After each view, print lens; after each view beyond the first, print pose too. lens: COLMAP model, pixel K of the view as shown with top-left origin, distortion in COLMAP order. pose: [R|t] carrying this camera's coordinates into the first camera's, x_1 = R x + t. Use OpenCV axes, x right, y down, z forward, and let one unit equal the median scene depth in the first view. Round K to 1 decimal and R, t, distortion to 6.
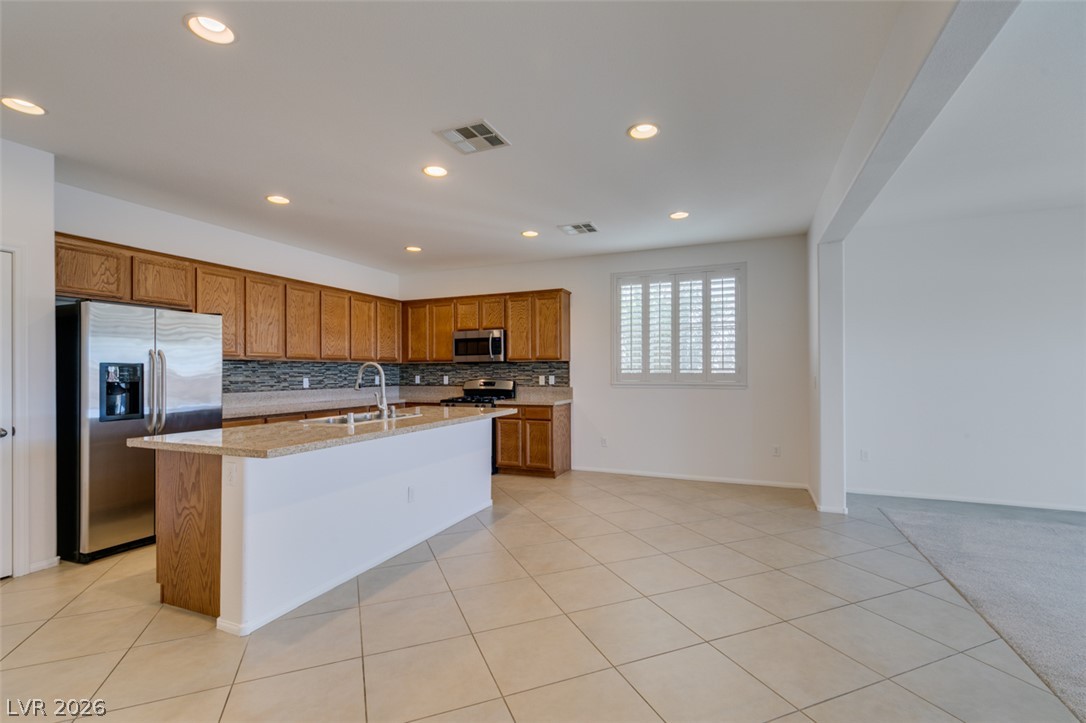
lens RADIAL K [[486.7, 0, 541.5], [0, 486.7, 368.8], [0, 0, 1]] dist [0.002669, -0.000822]
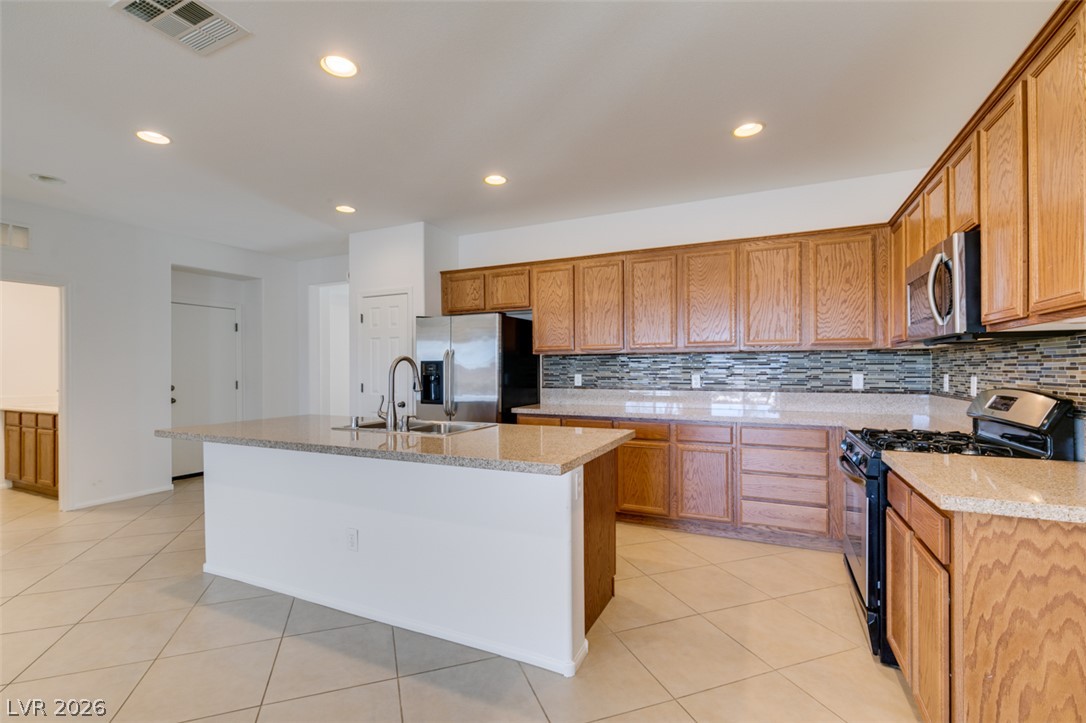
lens RADIAL K [[486.7, 0, 540.5], [0, 486.7, 365.4], [0, 0, 1]] dist [0.002669, -0.000822]
pose [[-0.038428, -0.000330, -0.999261, 0.265181], [0.009836, 0.999951, -0.000709, 0.002956], [0.999213, -0.009856, -0.038423, 0.792880]]
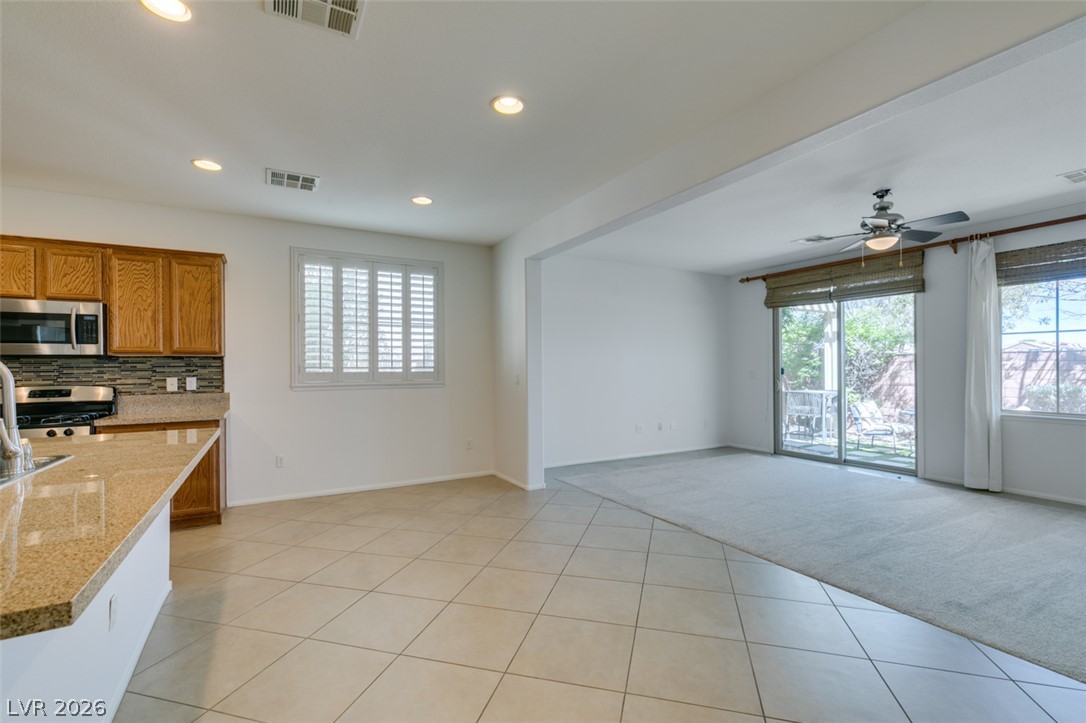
lens RADIAL K [[486.7, 0, 539.5], [0, 486.7, 365.7], [0, 0, 1]] dist [0.002669, -0.000822]
pose [[0.614550, 0.002825, 0.788873, -0.240825], [0.001591, 0.999987, -0.004821, 0.002053], [-0.788876, 0.004217, 0.614538, 0.203838]]
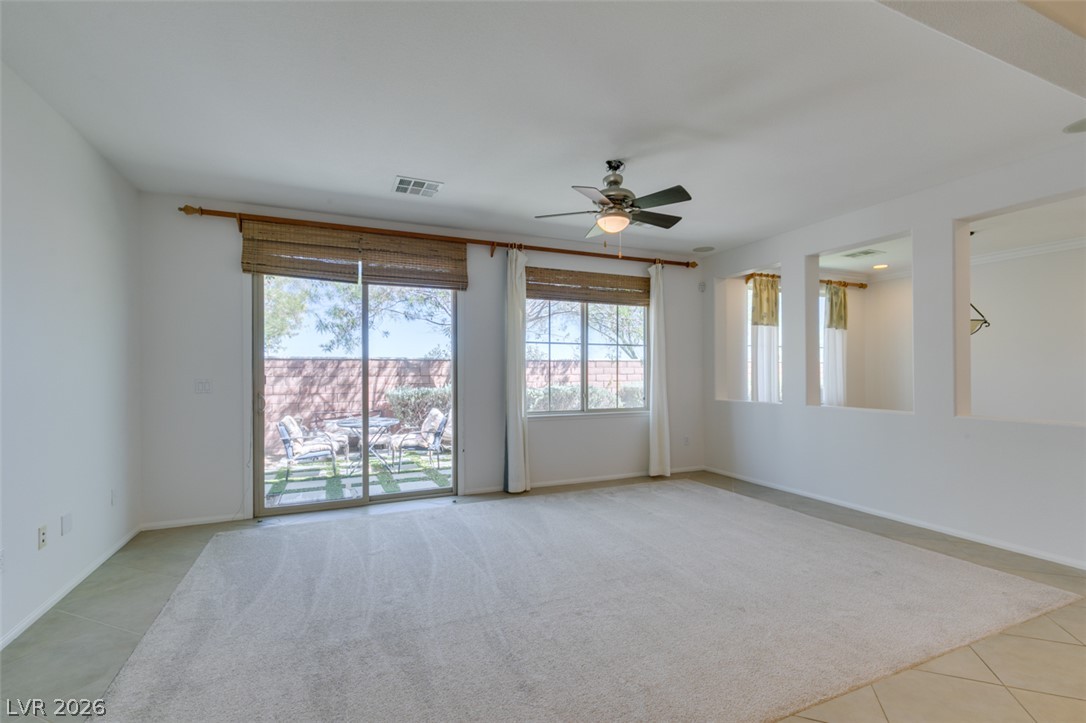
lens RADIAL K [[486.7, 0, 541.6], [0, 486.7, 370.3], [0, 0, 1]] dist [0.002669, -0.000822]
pose [[-0.729131, 0.005503, 0.684352, 0.275190], [0.002196, 0.999981, -0.005701, 0.001678], [-0.684371, -0.002654, -0.729130, 0.728919]]
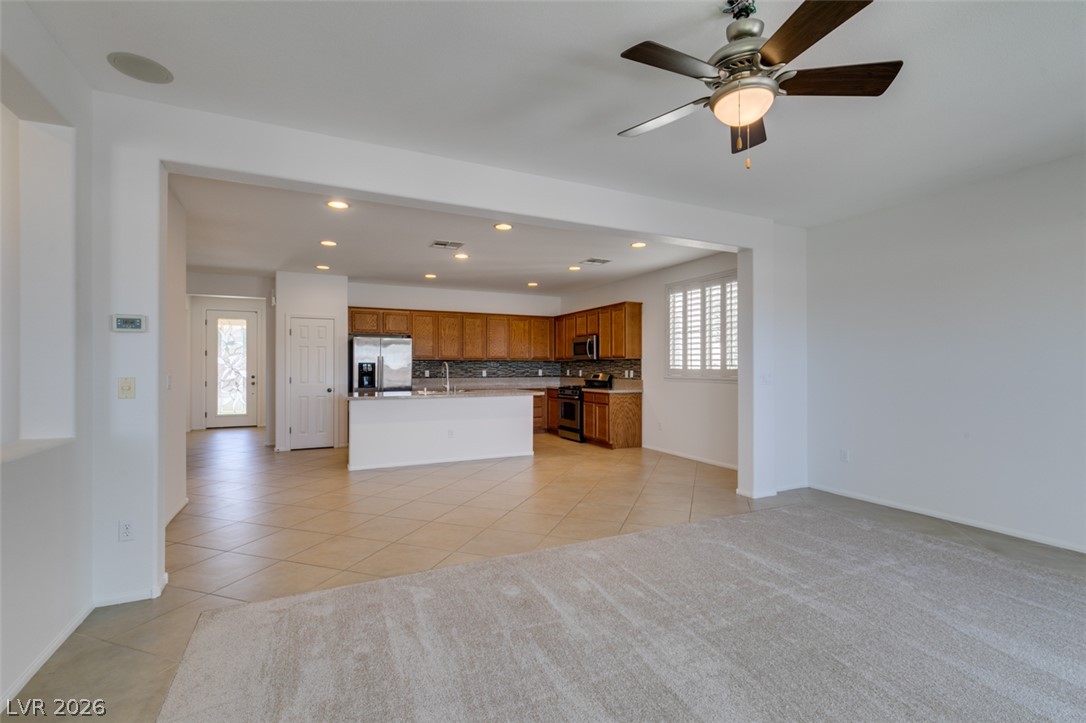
lens RADIAL K [[486.7, 0, 537.5], [0, 486.7, 366.3], [0, 0, 1]] dist [0.002669, -0.000822]
pose [[0.749106, 0.002382, -0.662446, 0.728082], [0.000981, 0.999988, 0.004705, -0.003044], [0.662450, -0.004175, 0.749095, -0.101311]]
